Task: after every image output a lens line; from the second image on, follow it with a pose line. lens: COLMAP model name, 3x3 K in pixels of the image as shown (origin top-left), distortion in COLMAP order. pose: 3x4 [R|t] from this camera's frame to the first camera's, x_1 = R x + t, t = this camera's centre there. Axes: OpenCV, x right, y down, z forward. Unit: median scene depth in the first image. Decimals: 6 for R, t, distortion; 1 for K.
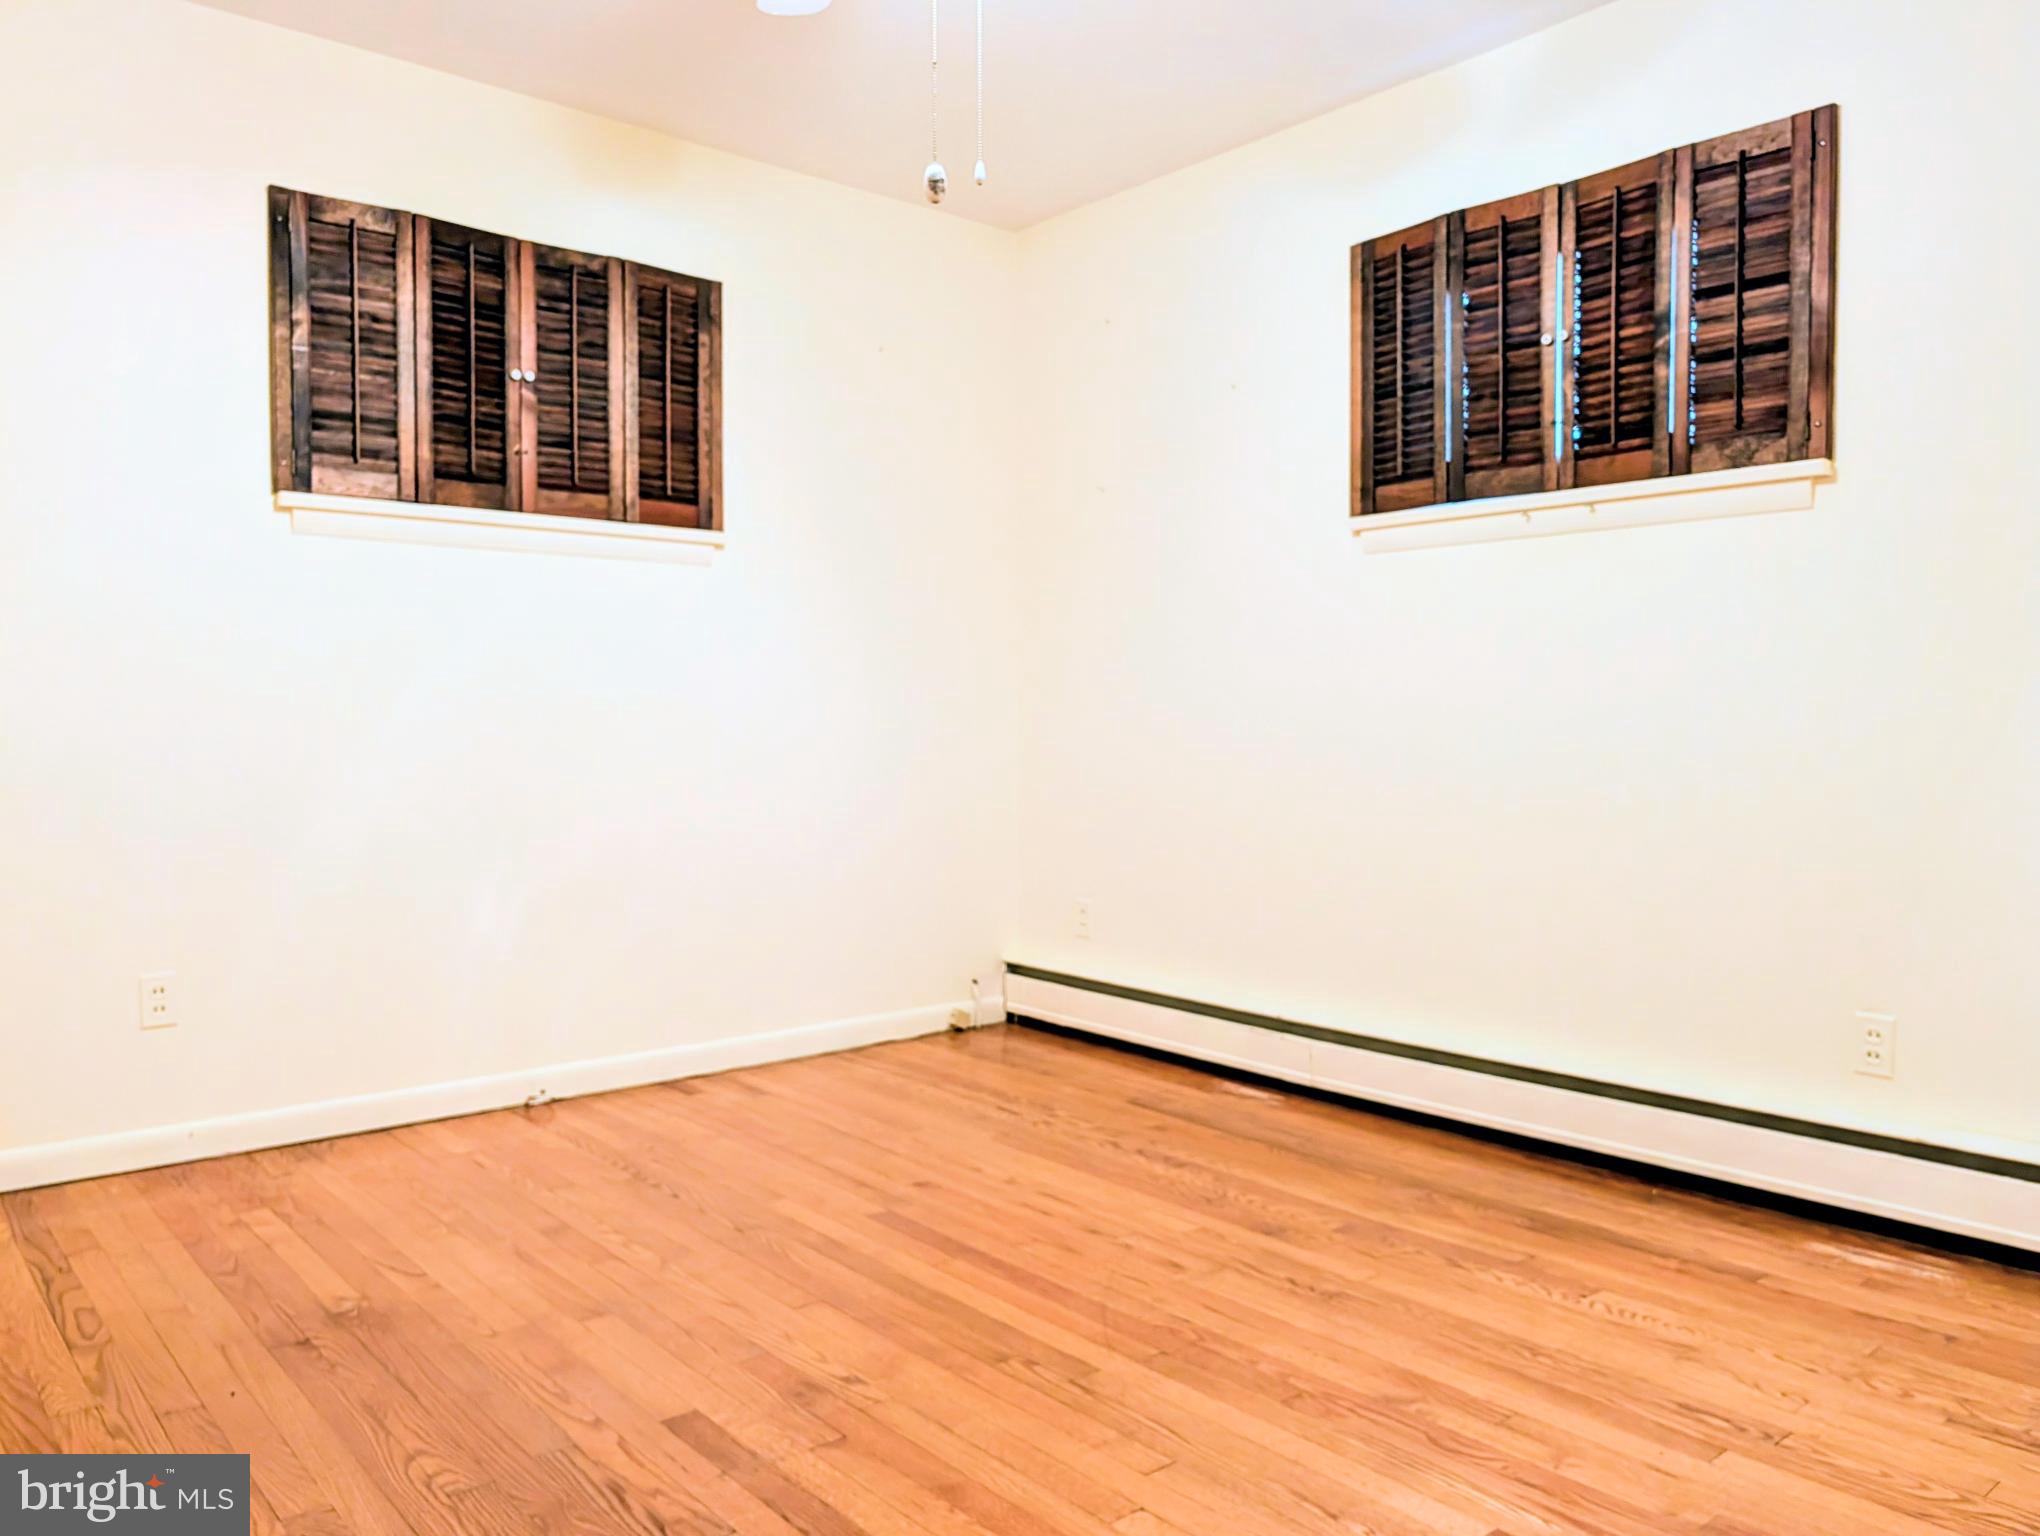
lens RADIAL K [[1466.7, 0, 1018.3], [0, 1466.7, 761.3], [0, 0, 1]] dist [0.012346, -0.006411]
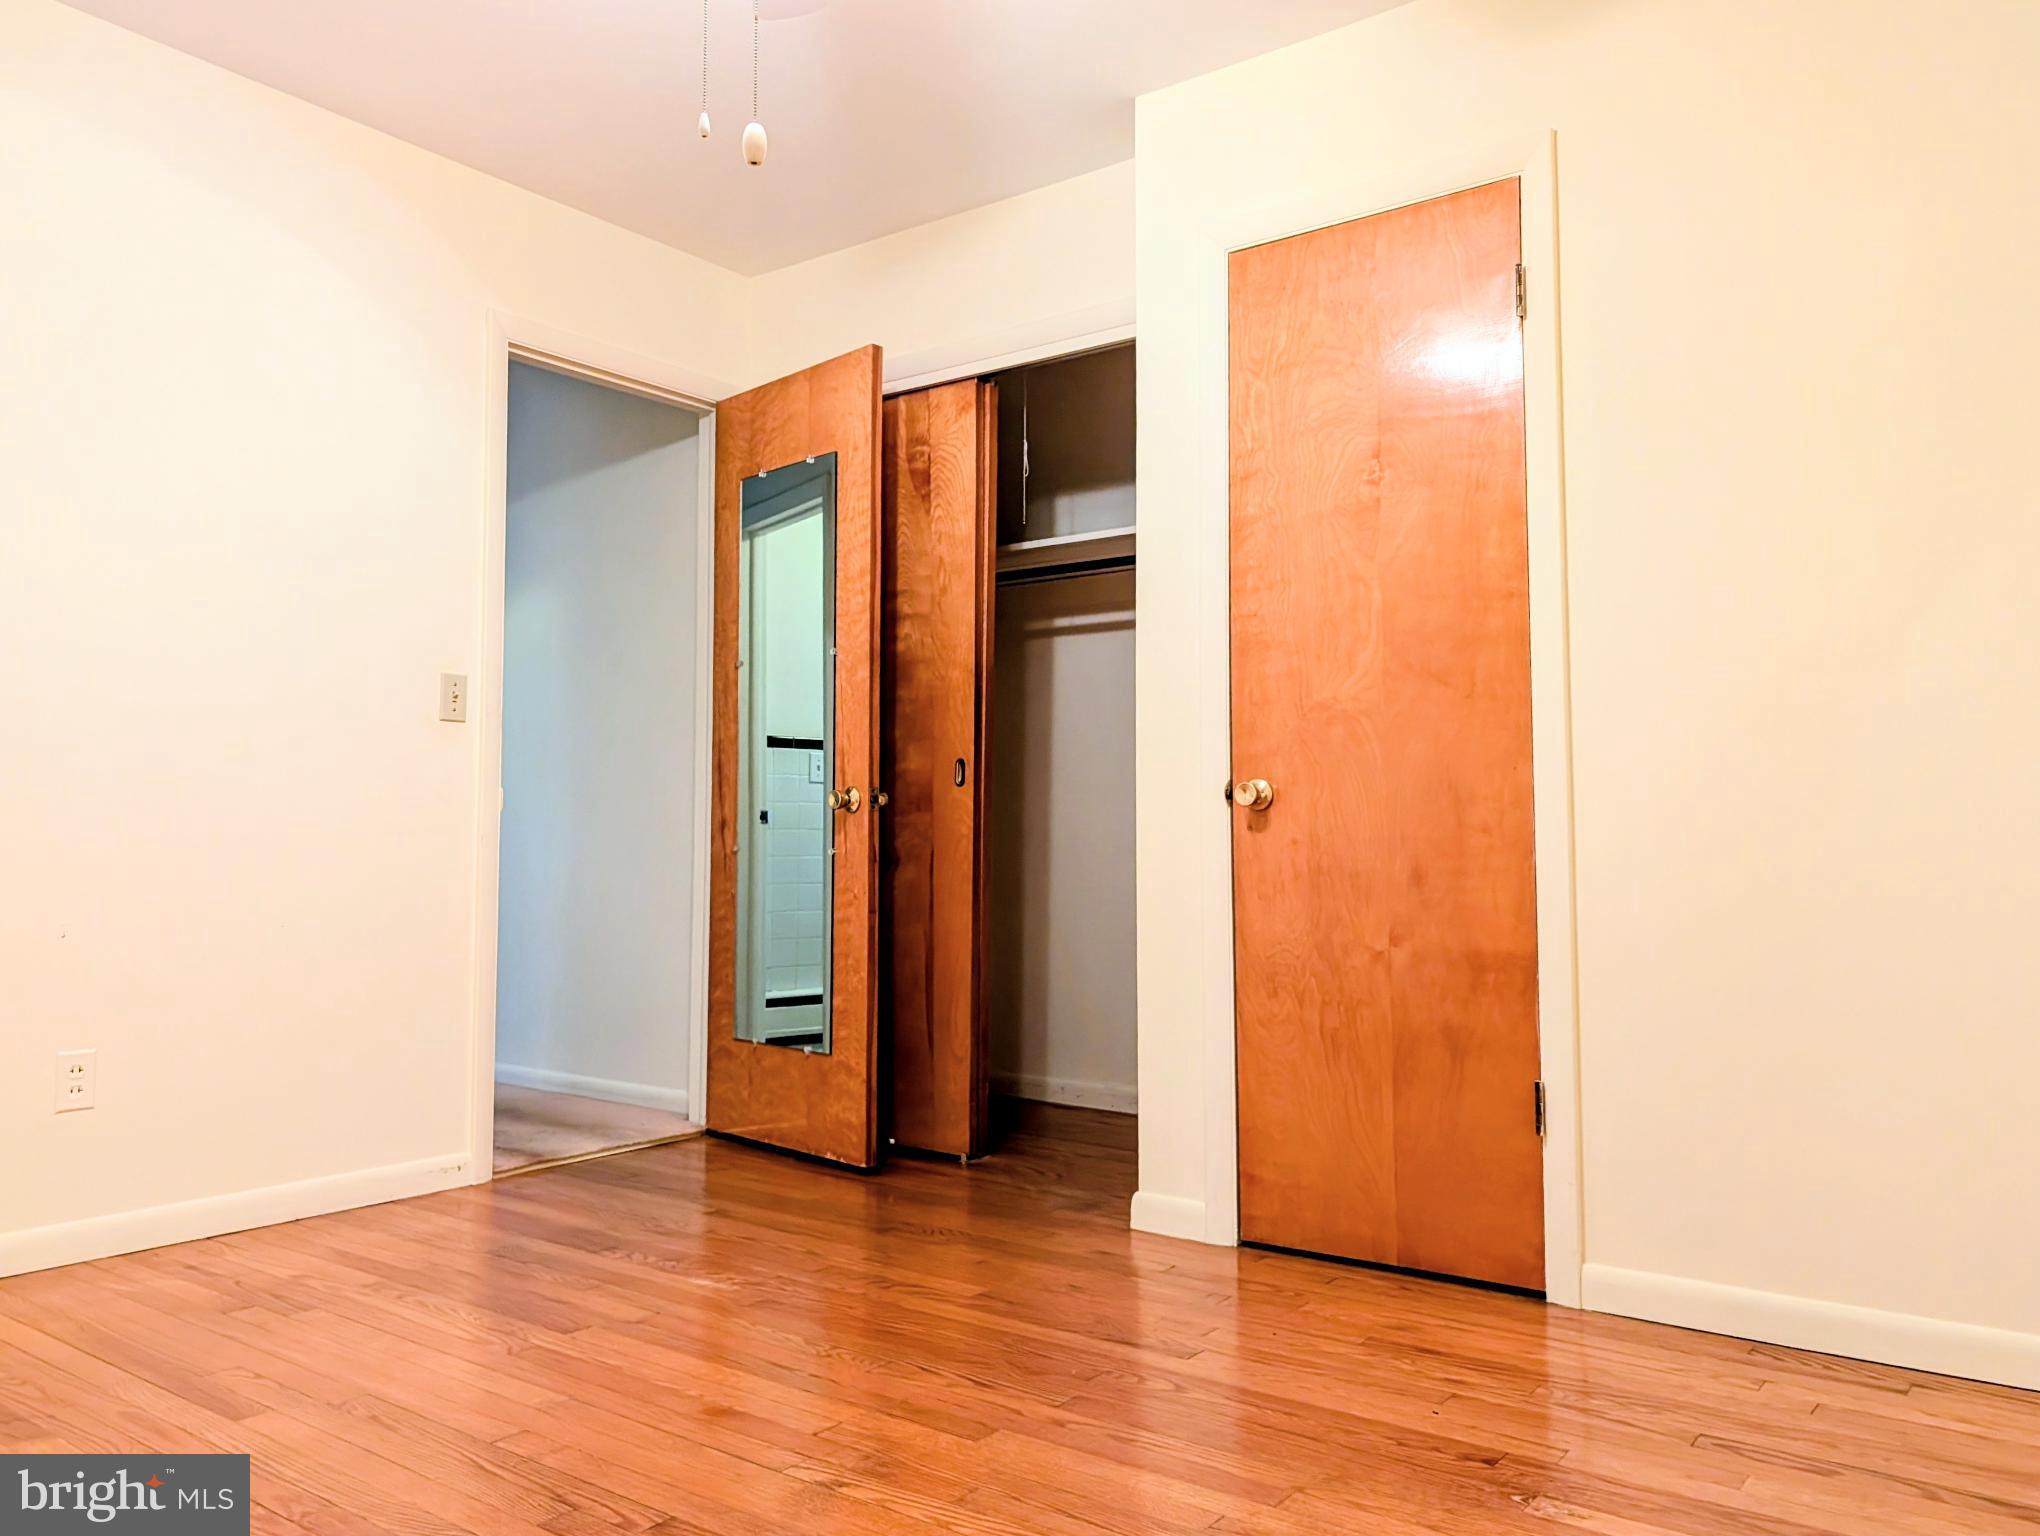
lens RADIAL K [[1466.7, 0, 1018.3], [0, 1466.7, 761.3], [0, 0, 1]] dist [0.012346, -0.006411]
pose [[-0.973018, -0.013350, -0.230344, -0.010909], [-0.007413, 0.999618, -0.026624, 0.008259], [0.230611, -0.024198, -0.972745, 1.904876]]
